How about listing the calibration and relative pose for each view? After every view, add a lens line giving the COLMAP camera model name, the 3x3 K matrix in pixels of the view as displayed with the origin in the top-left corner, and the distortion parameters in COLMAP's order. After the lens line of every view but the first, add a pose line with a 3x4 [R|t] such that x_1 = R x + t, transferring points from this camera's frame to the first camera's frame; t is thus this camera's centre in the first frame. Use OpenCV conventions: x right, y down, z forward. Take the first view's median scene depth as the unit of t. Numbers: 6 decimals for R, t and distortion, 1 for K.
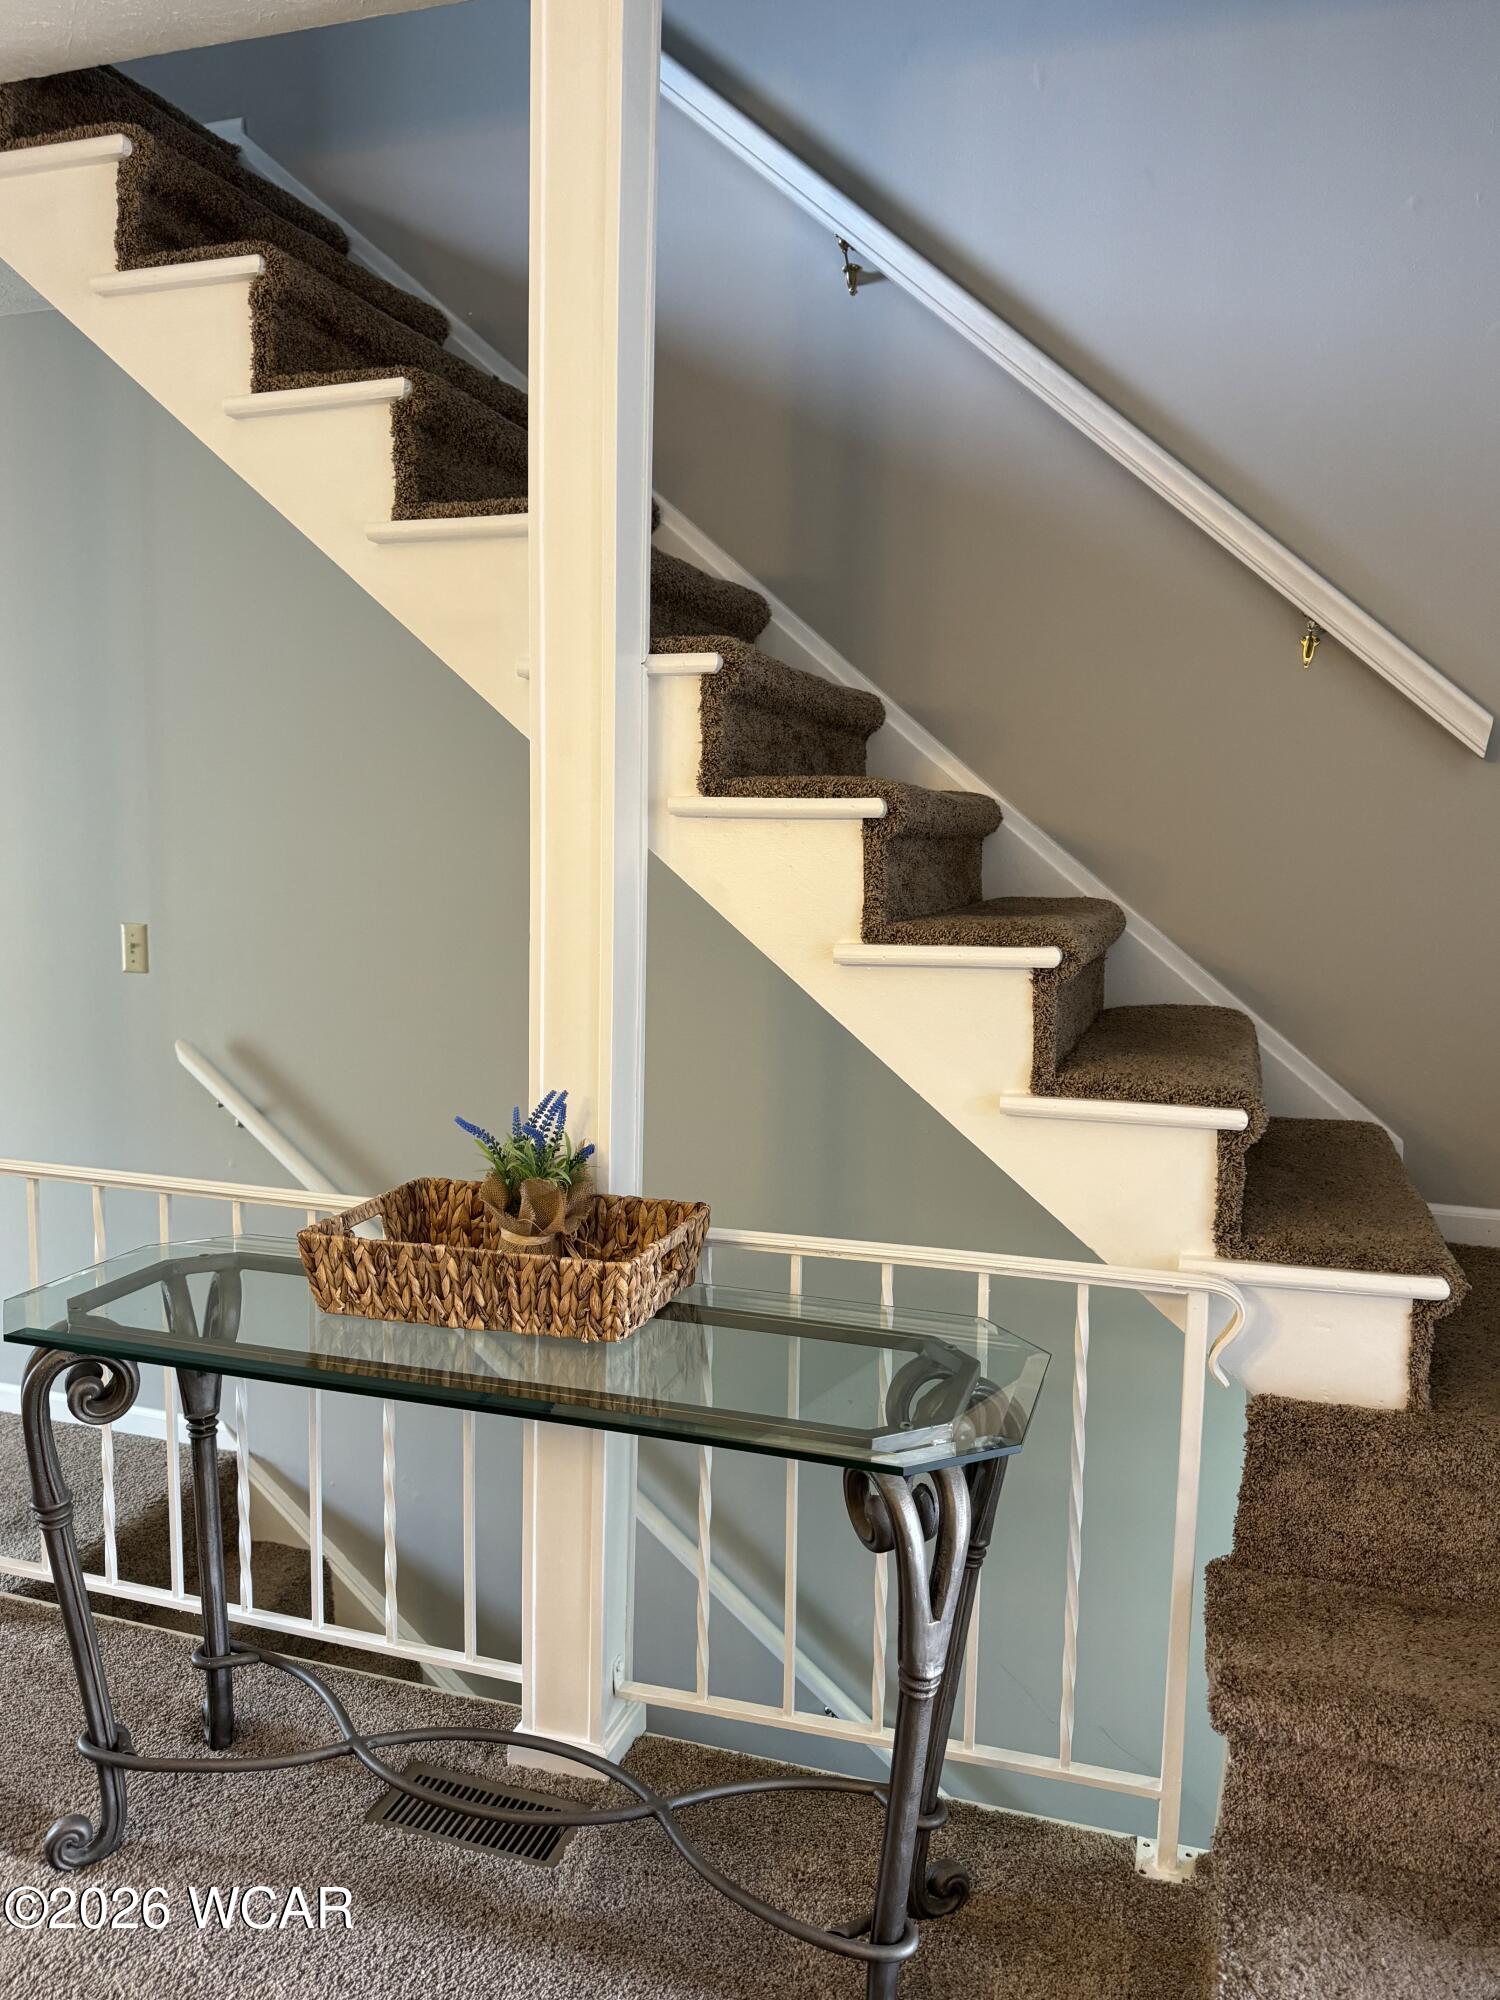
lens RADIAL K [[1480.0, 0, 750.0], [0, 1480.0, 1000.0], [0, 0, 1]] dist [0.008562, -0.000386]
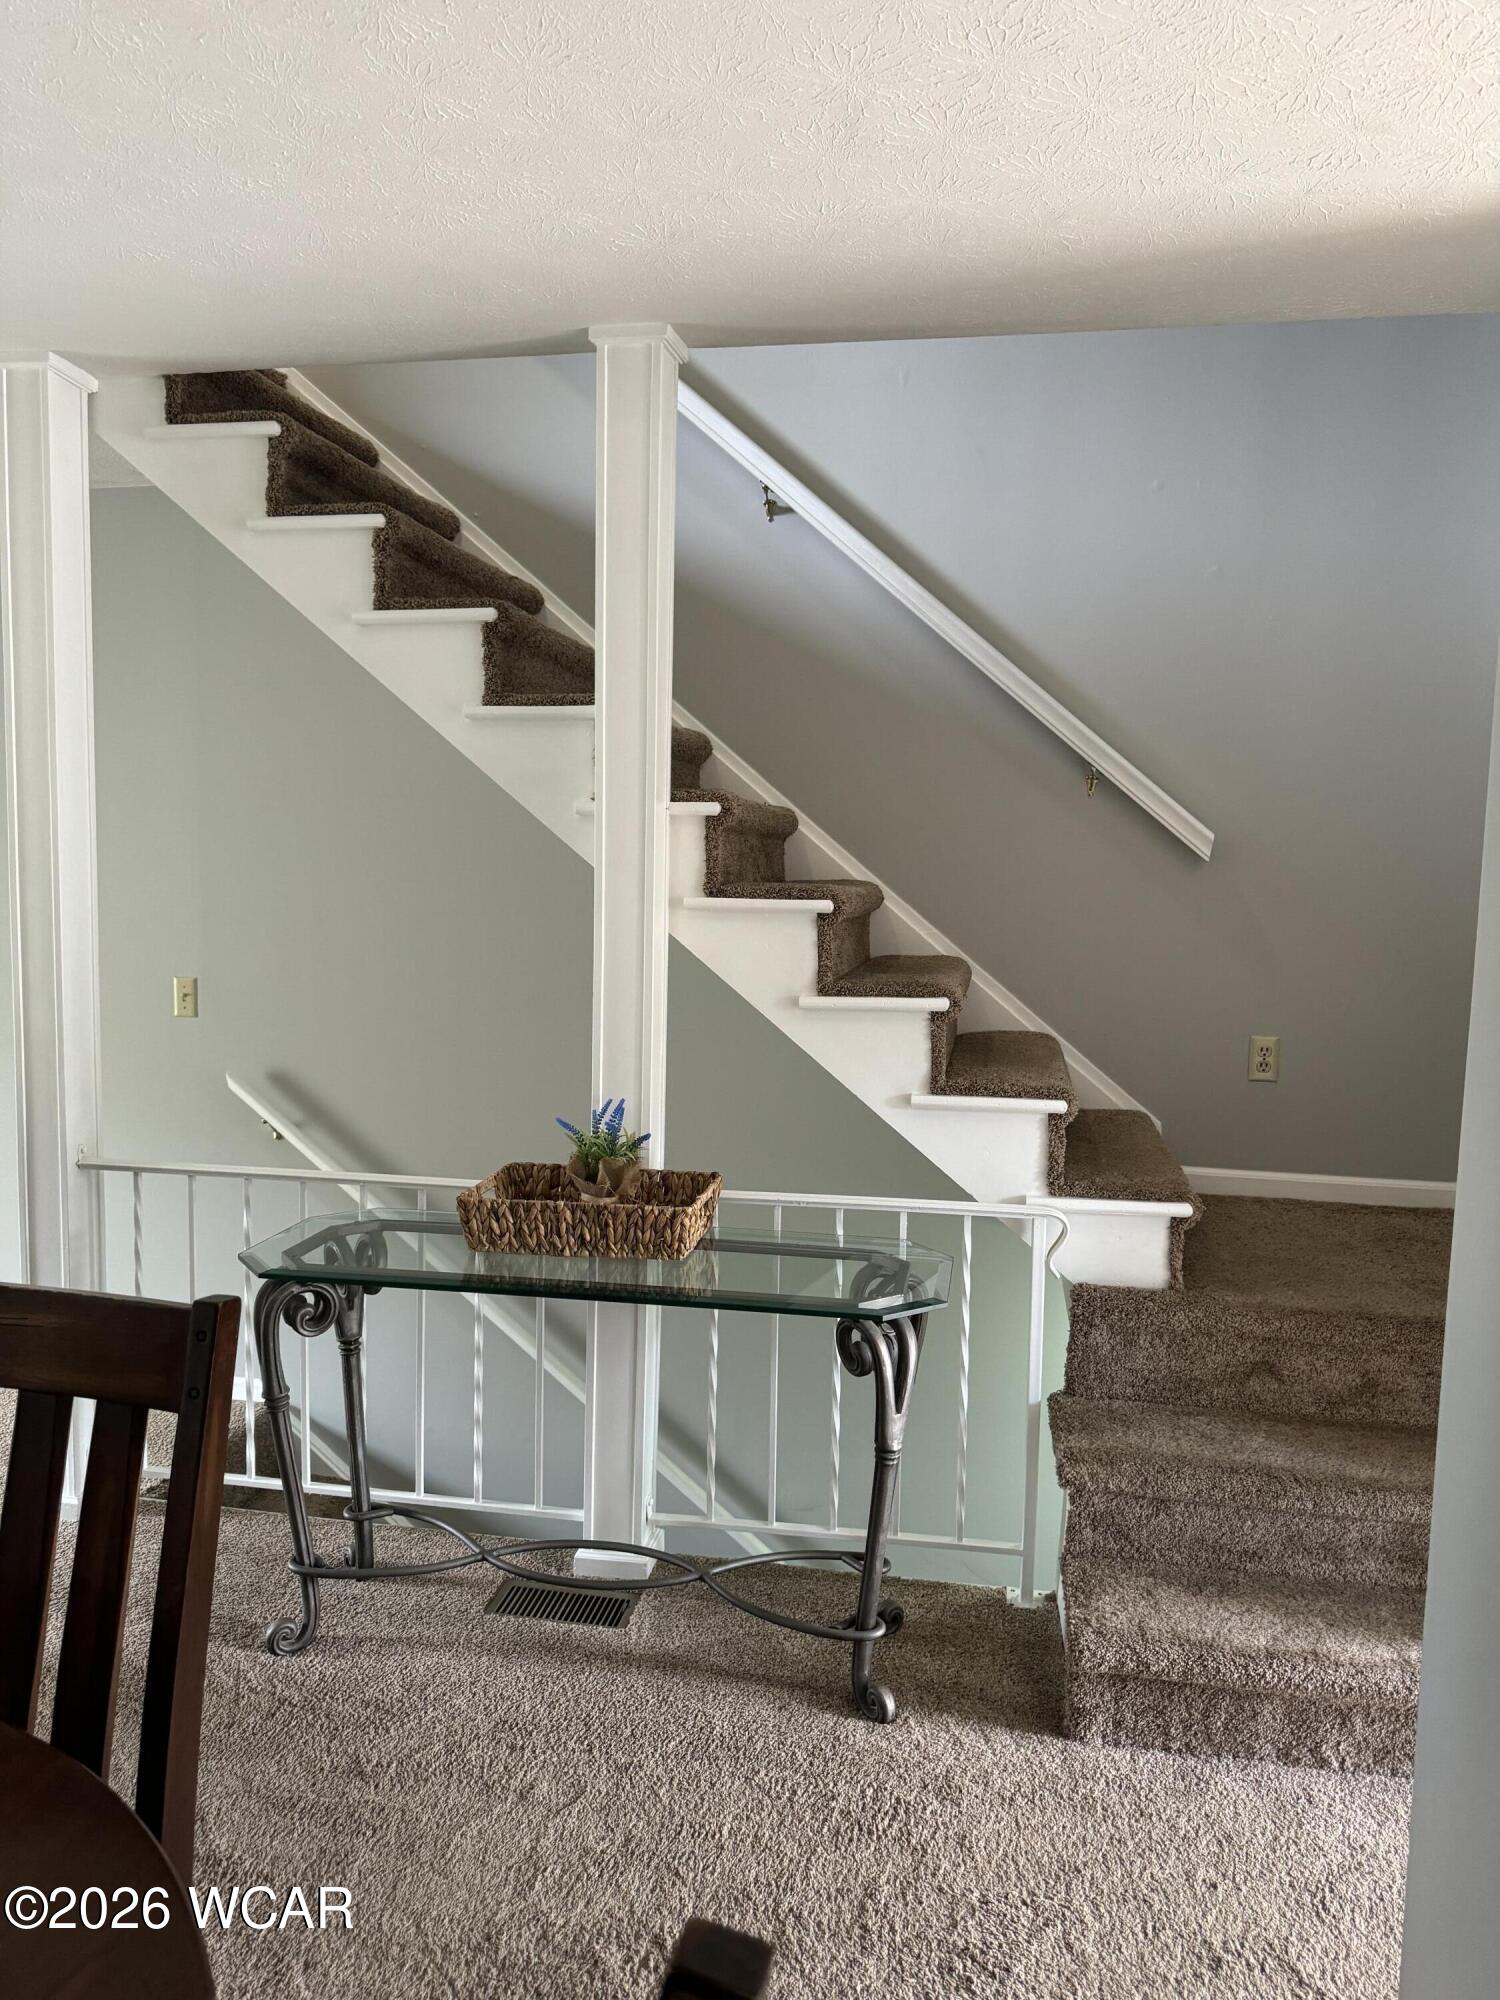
lens RADIAL K [[1381.4, 0, 750.0], [0, 1381.4, 1000.0], [0, 0, 1]] dist [0.073122, -0.069424]
pose [[0.991045, -0.014557, 0.132735, -0.182566], [0.016378, 0.999786, -0.012643, -0.018115], [-0.132523, 0.014704, 0.991071, -0.395348]]
